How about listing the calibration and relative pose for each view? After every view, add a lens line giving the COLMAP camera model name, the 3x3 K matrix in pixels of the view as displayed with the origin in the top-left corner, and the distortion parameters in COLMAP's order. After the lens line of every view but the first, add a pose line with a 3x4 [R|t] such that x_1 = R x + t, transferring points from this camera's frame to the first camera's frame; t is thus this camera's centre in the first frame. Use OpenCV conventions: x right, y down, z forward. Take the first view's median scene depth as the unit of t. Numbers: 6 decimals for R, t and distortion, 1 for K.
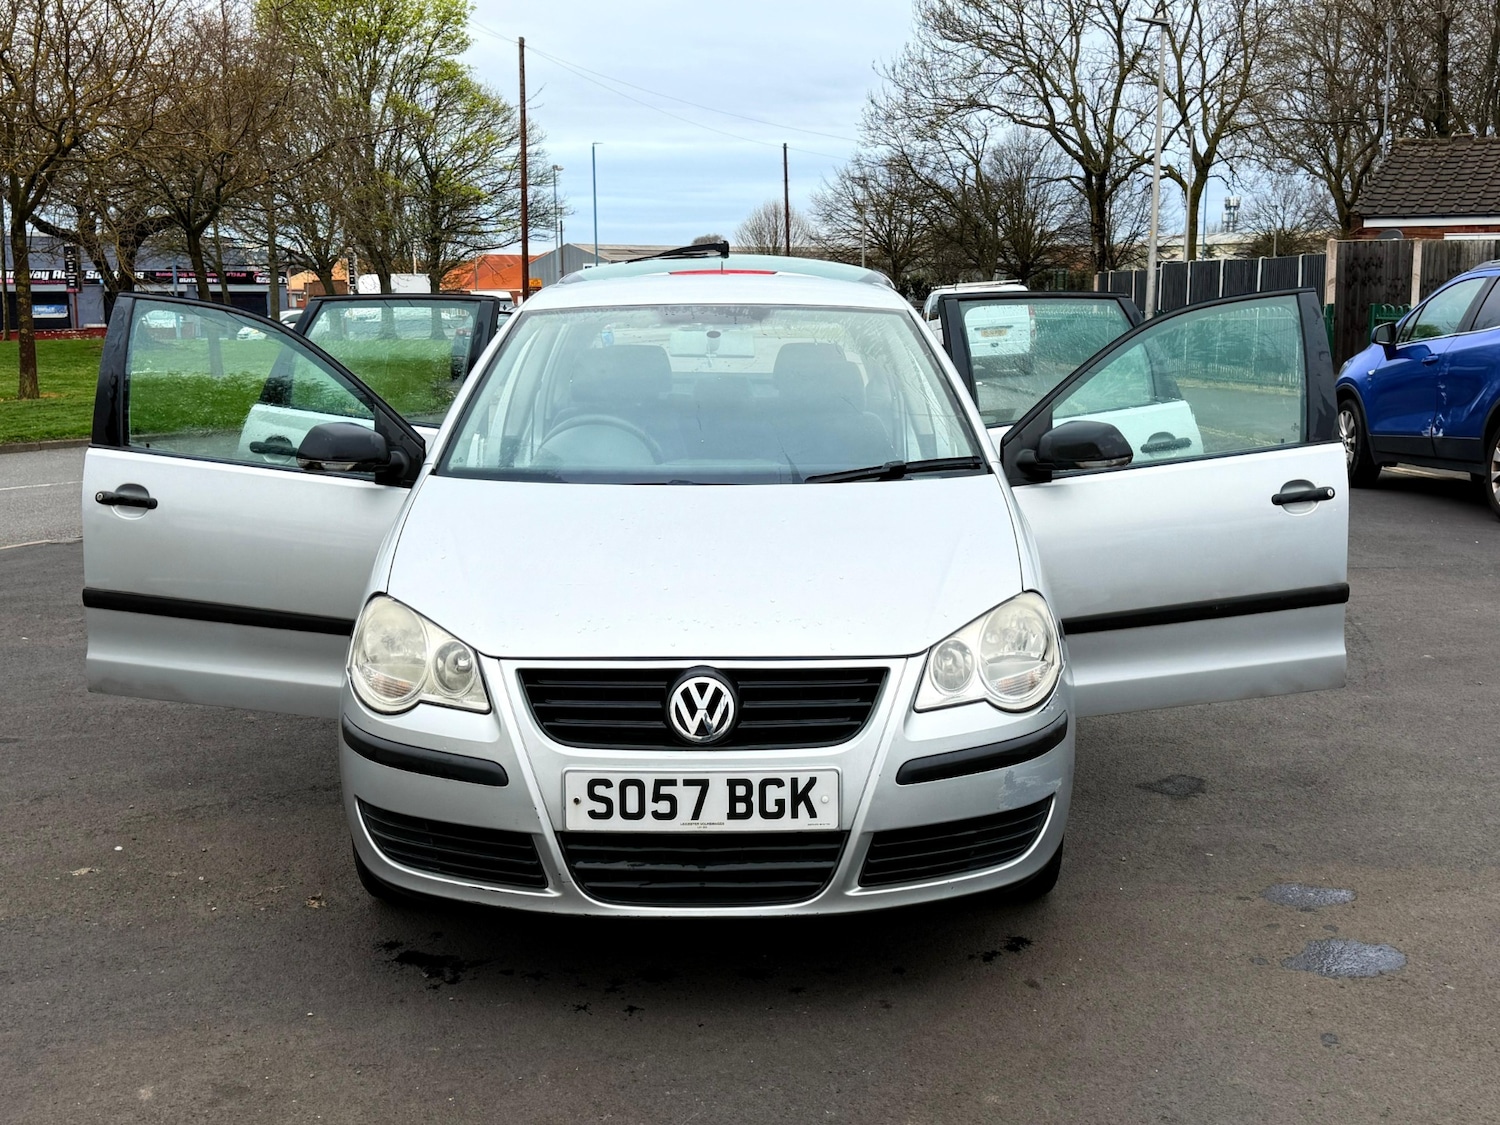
lens RADIAL K [[1707.0, 0, 741.2], [0, 1707.0, 551.8], [0, 0, 1]] dist [0.081393, 0.000000]
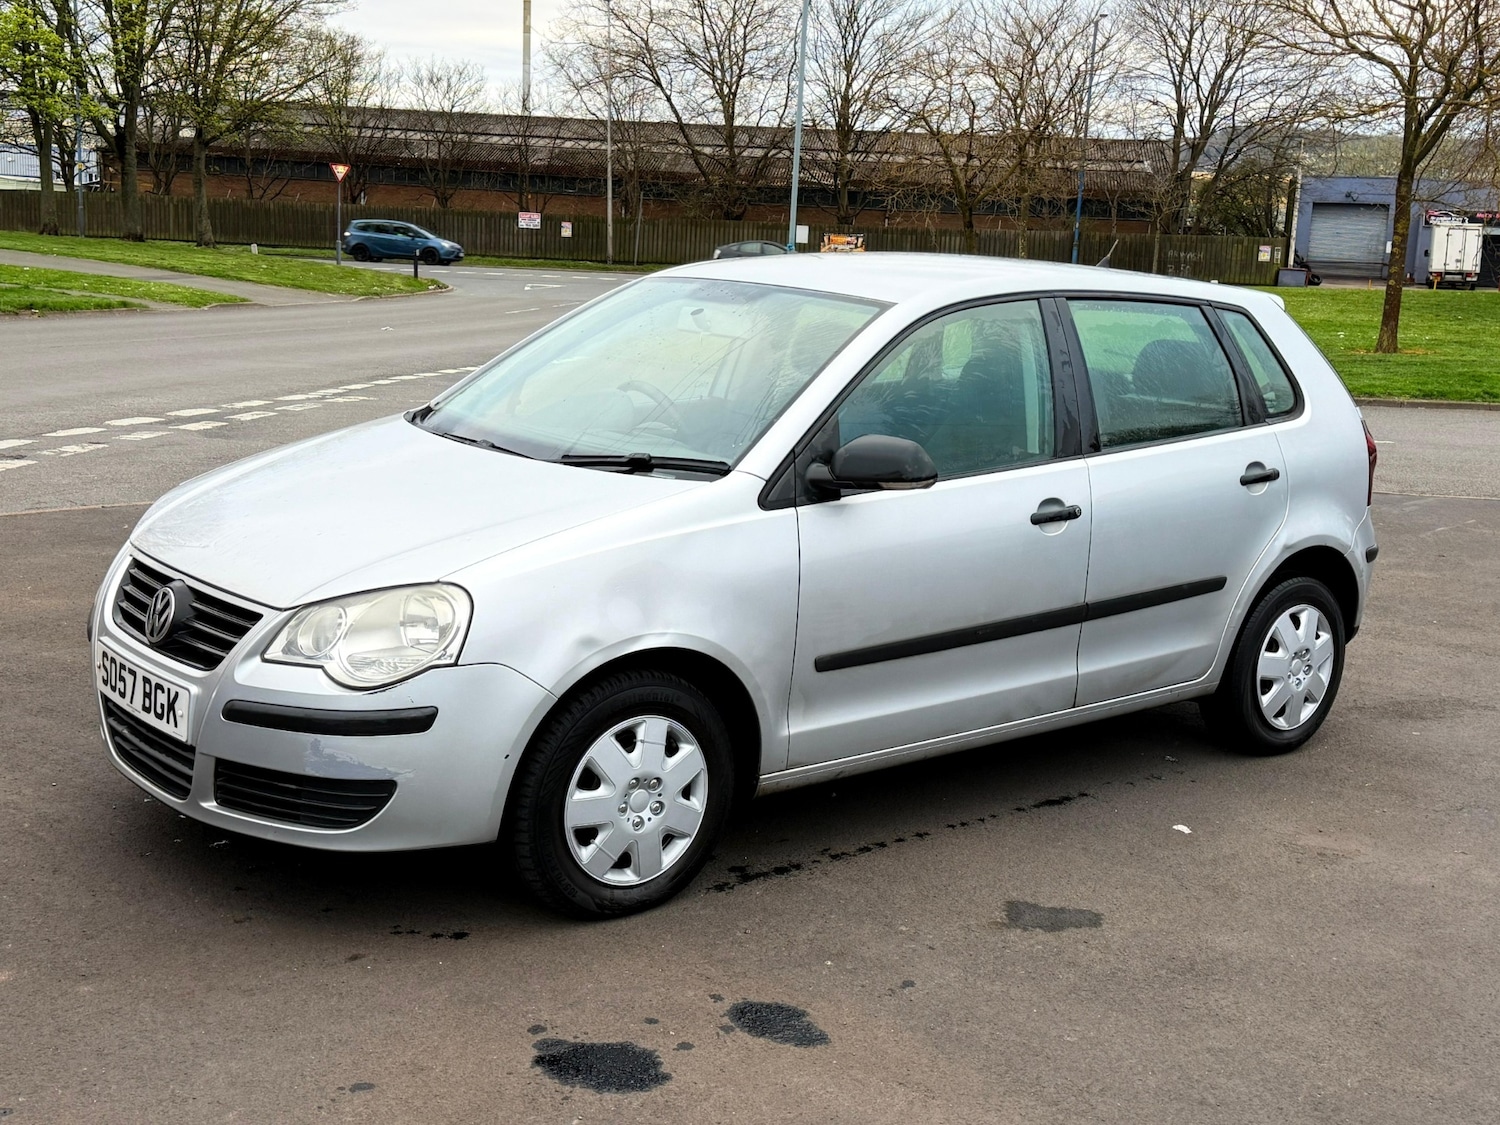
lens RADIAL K [[1834.2, 0, 752.4], [0, 1834.2, 554.2], [0, 0, 1]] dist [0.087790, 0.000000]
pose [[0.629539, 0.177069, -0.756523, 0.884097], [-0.162032, 0.982197, 0.095056, -0.101198], [0.759886, 0.062740, 0.647022, 0.362030]]
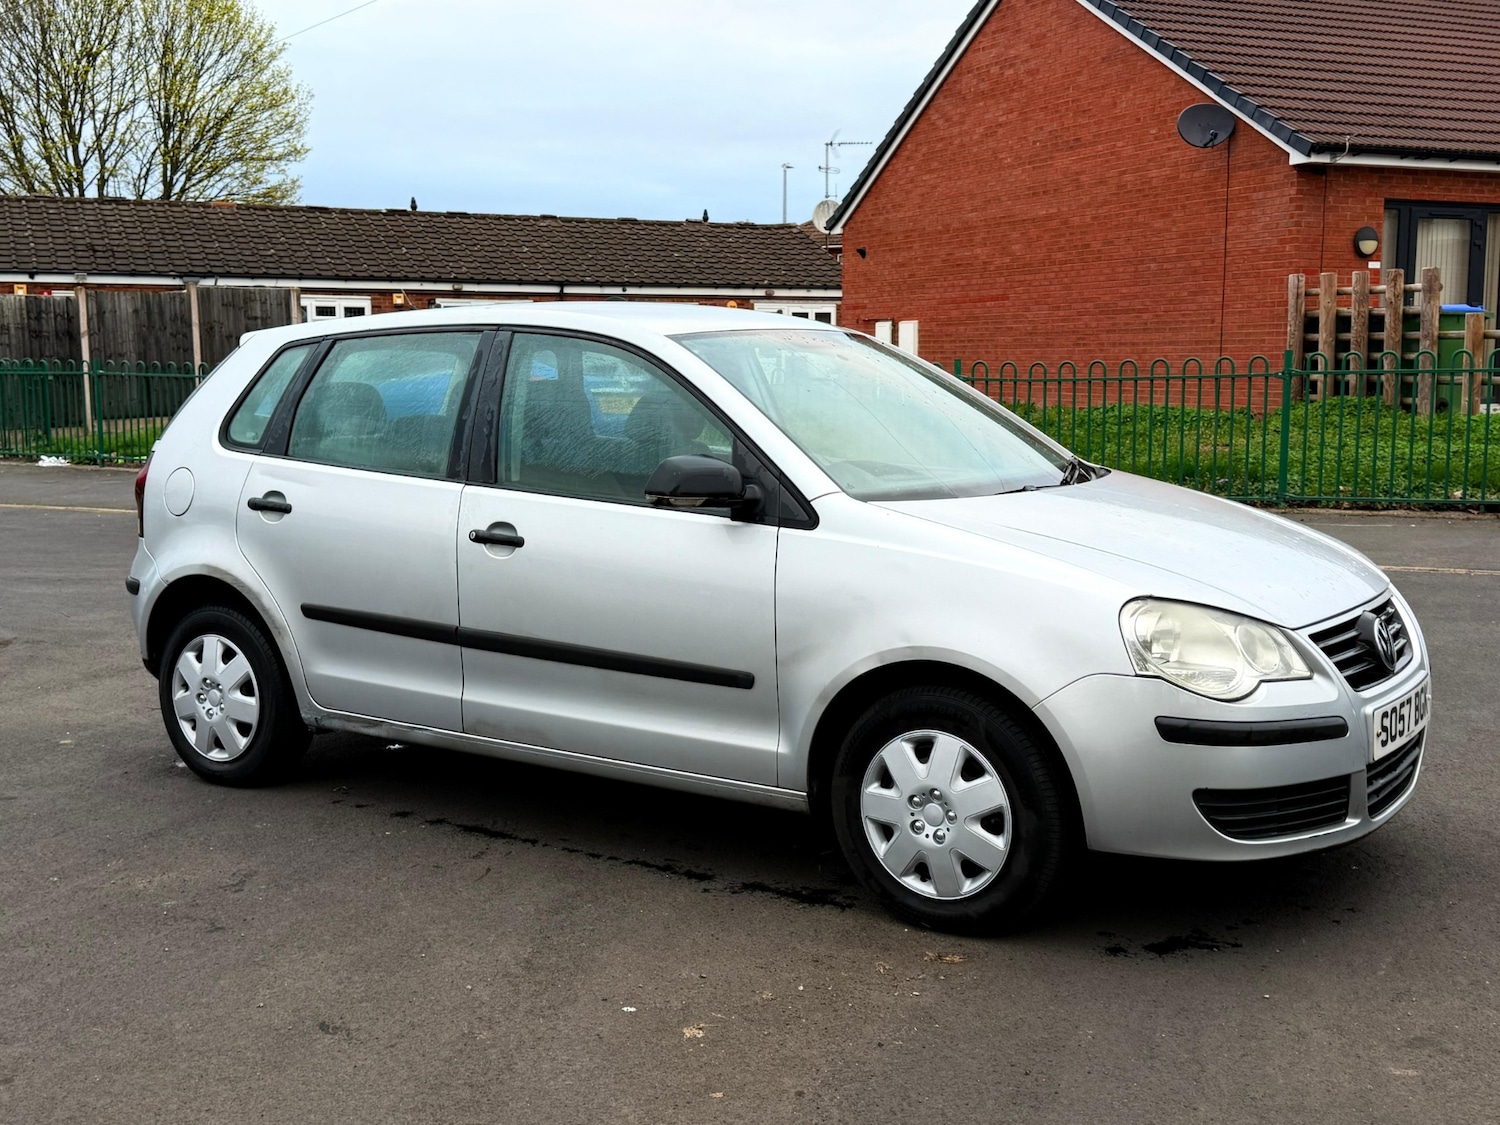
lens RADIAL K [[1707.0, 0, 758.5], [0, 1707.0, 576.1], [0, 0, 1]] dist [0.081393, 0.000000]
pose [[0.551031, -0.109974, 0.827206, -0.965039], [0.127507, 0.990734, 0.046777, -0.053984], [-0.824686, 0.079699, 0.559948, 0.501708]]
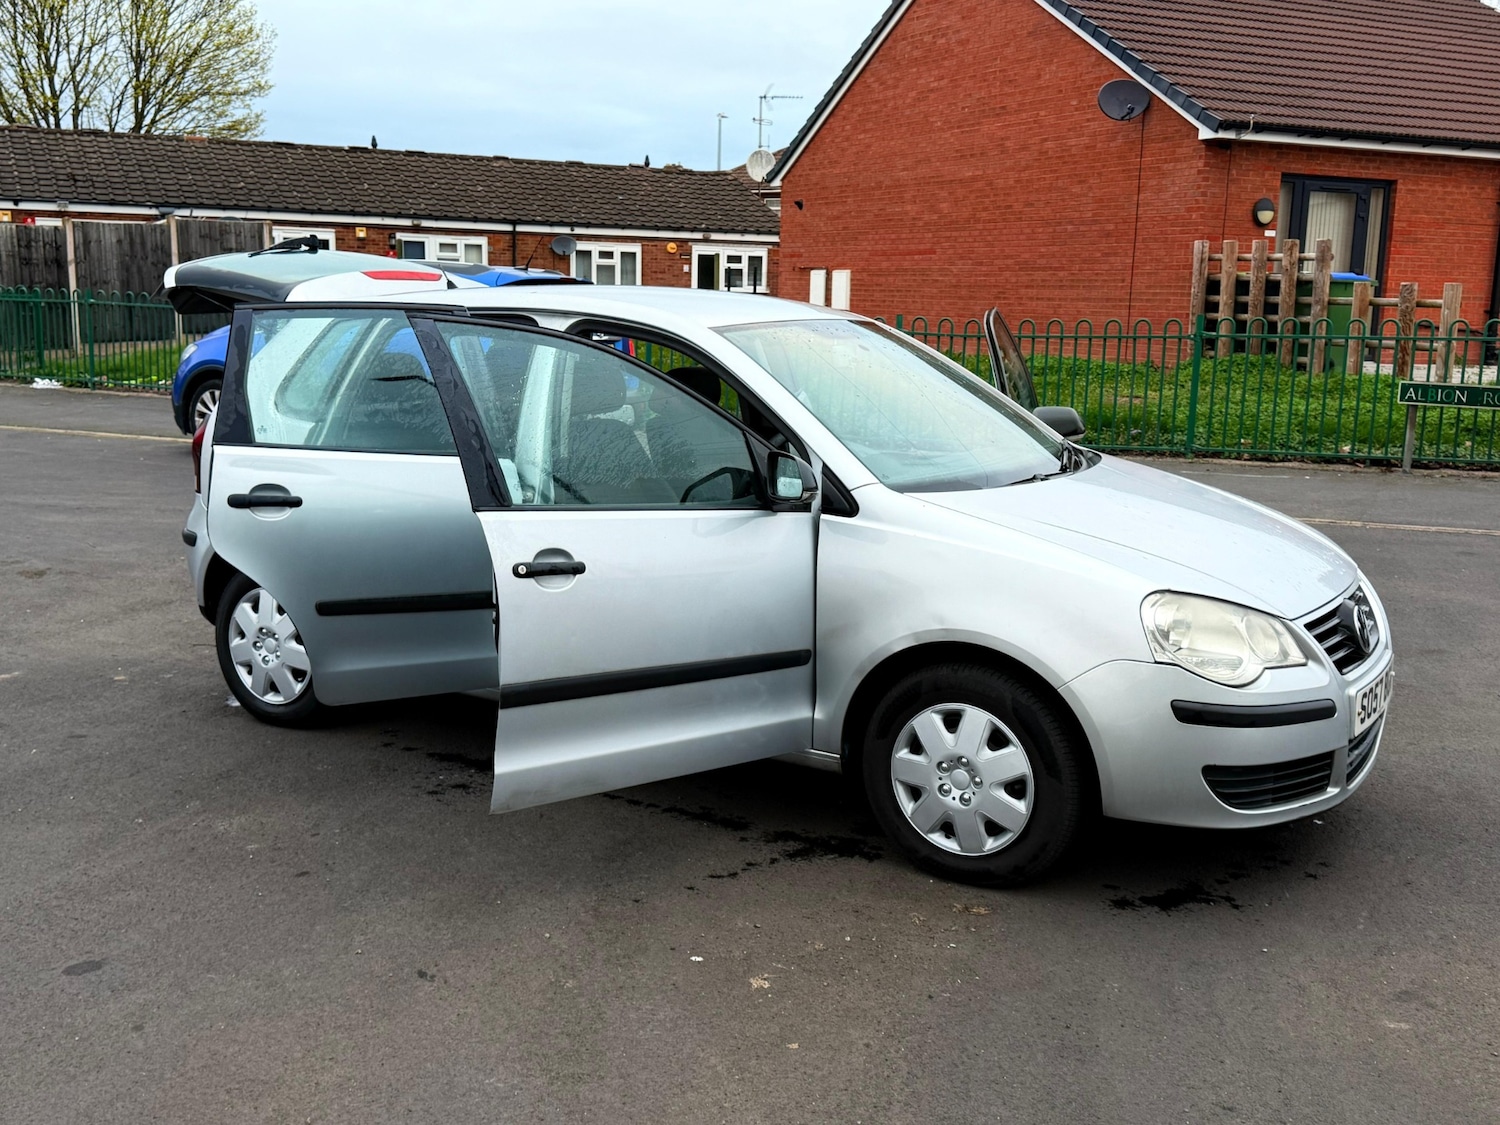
lens RADIAL K [[1553.0, 0, 746.4], [0, 1553.0, 578.9], [0, 0, 1]] dist [0.068898, 0.000000]
pose [[0.516592, -0.148036, 0.843338, -0.993502], [0.106940, 0.988384, 0.107990, -0.101341], [-0.849528, 0.034400, 0.526422, 0.563615]]
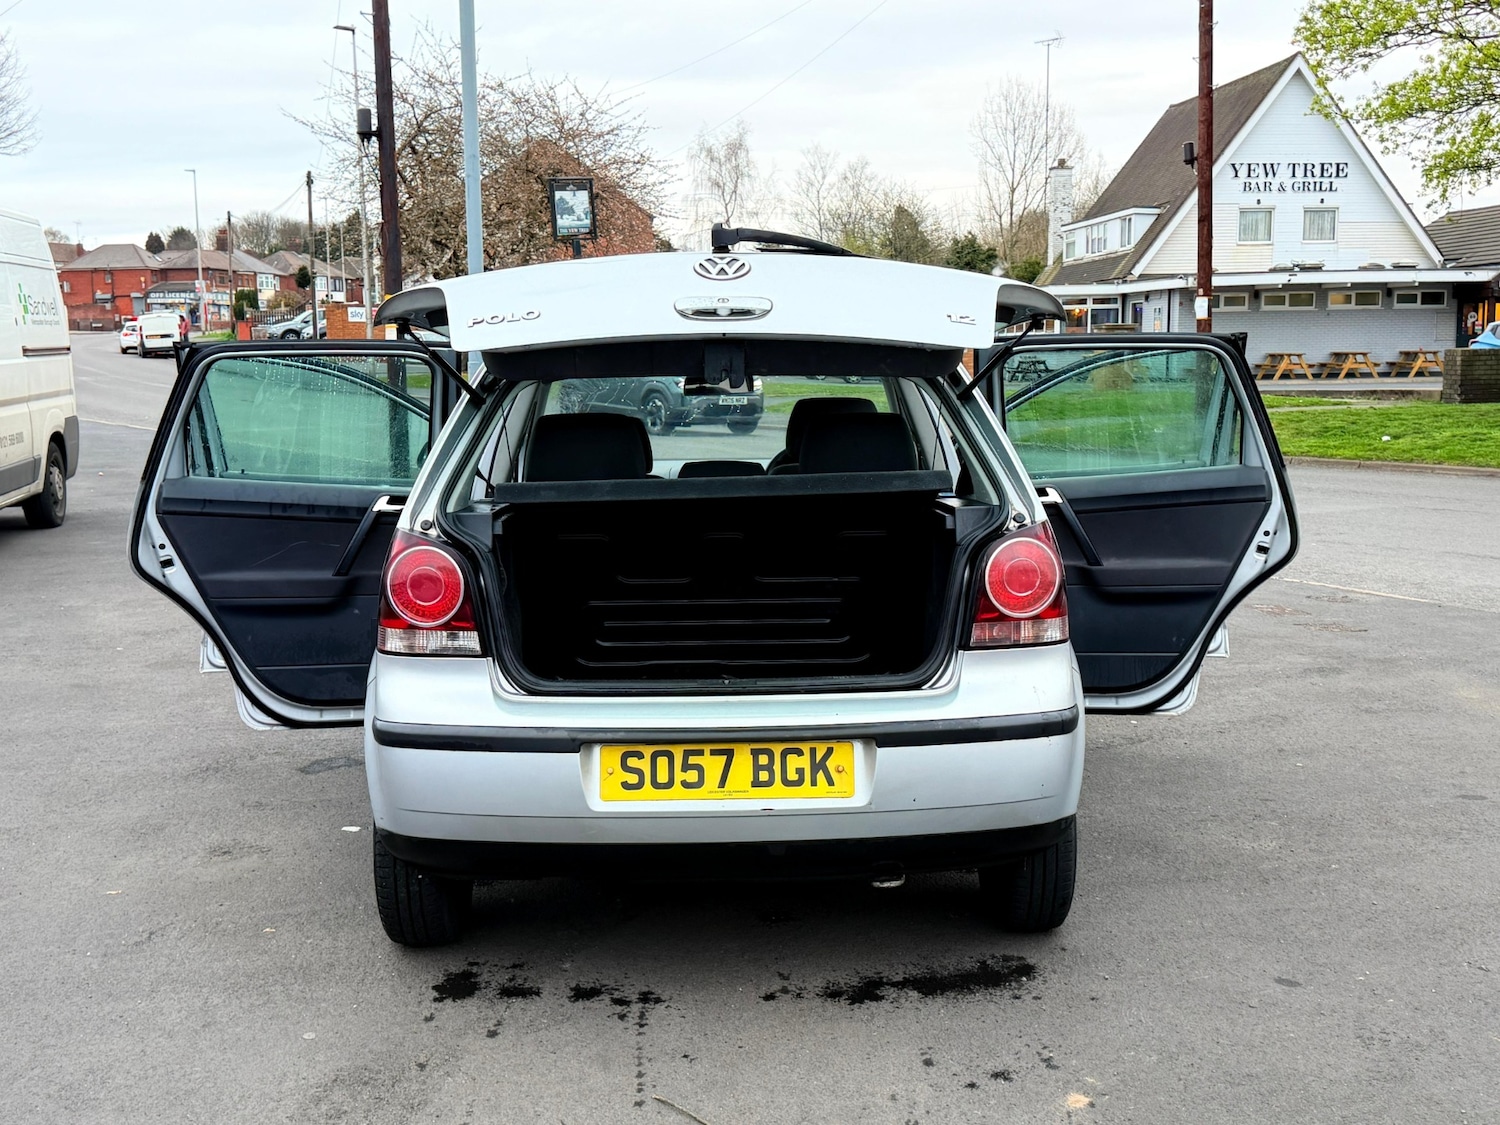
lens RADIAL K [[1707.0, 0, 756.4], [0, 1707.0, 503.5], [0, 0, 1]] dist [0.081393, 0.000000]
pose [[-0.999443, 0.016211, -0.029175, -0.007165], [0.008930, 0.972133, 0.234260, -0.346604], [0.032160, 0.233869, -0.971736, 2.361680]]
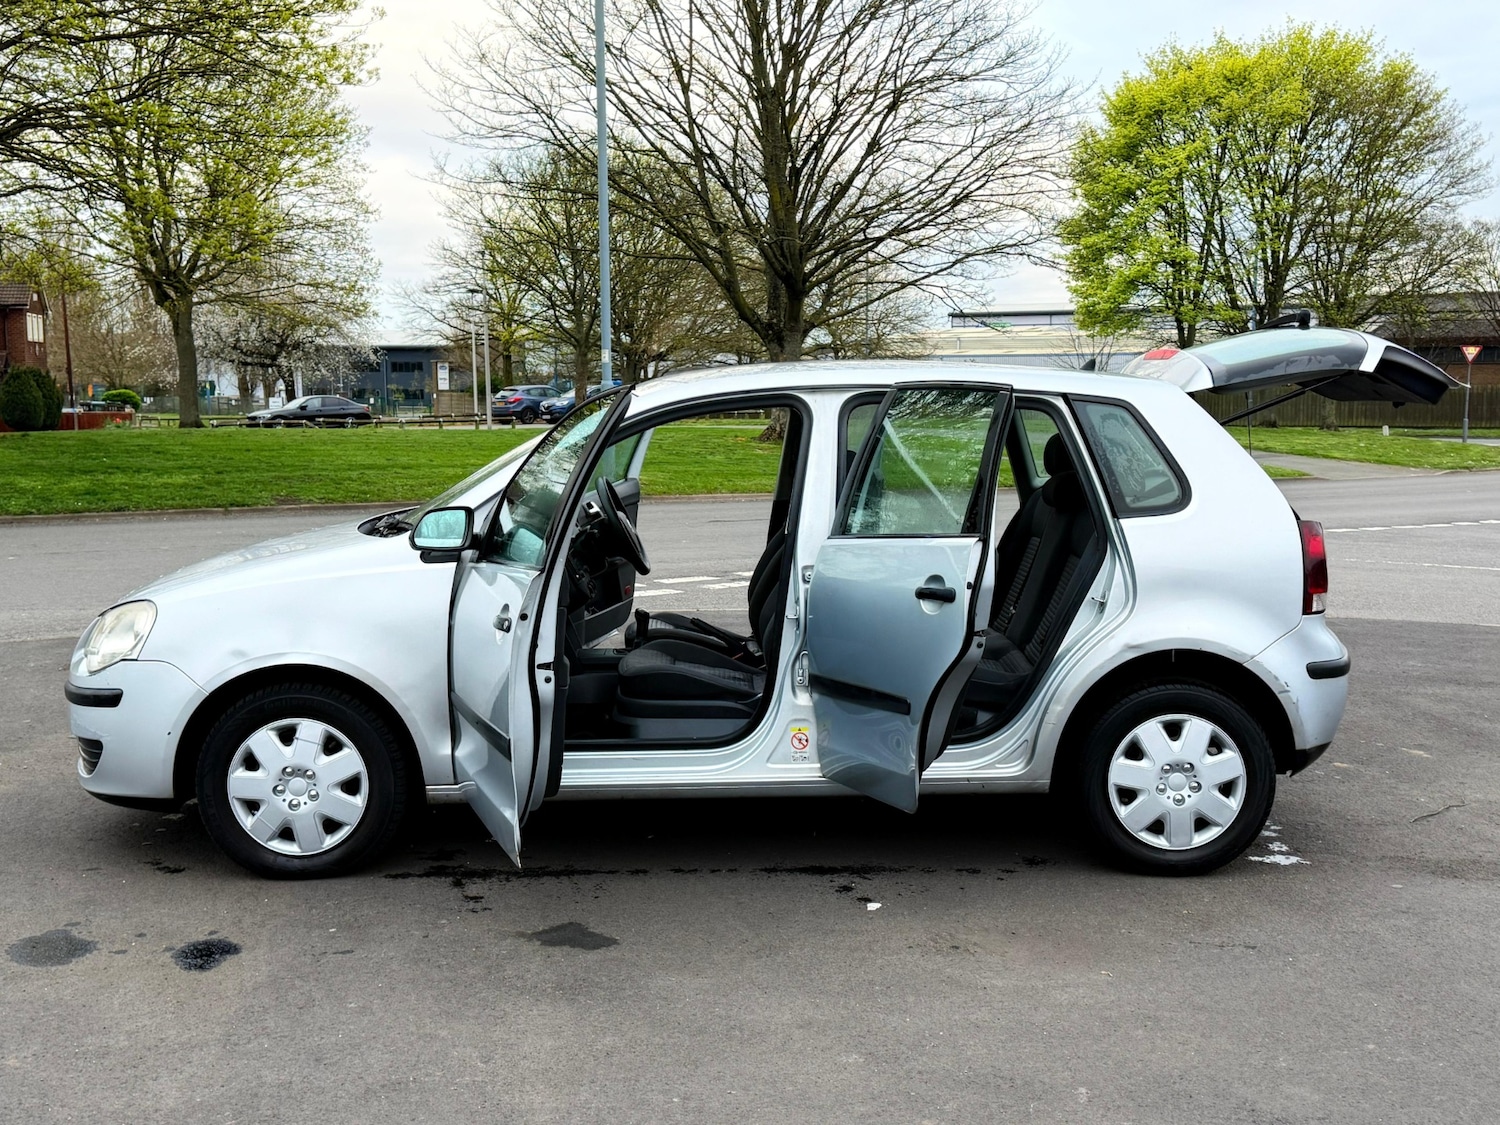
lens RADIAL K [[1707.0, 0, 758.5], [0, 1707.0, 563.6], [0, 0, 1]] dist [0.081393, 0.000000]
pose [[0.018269, 0.114889, -0.993210, 1.245287], [-0.146256, 0.982998, 0.111017, -0.185611], [0.989078, 0.143235, 0.034762, 1.161213]]
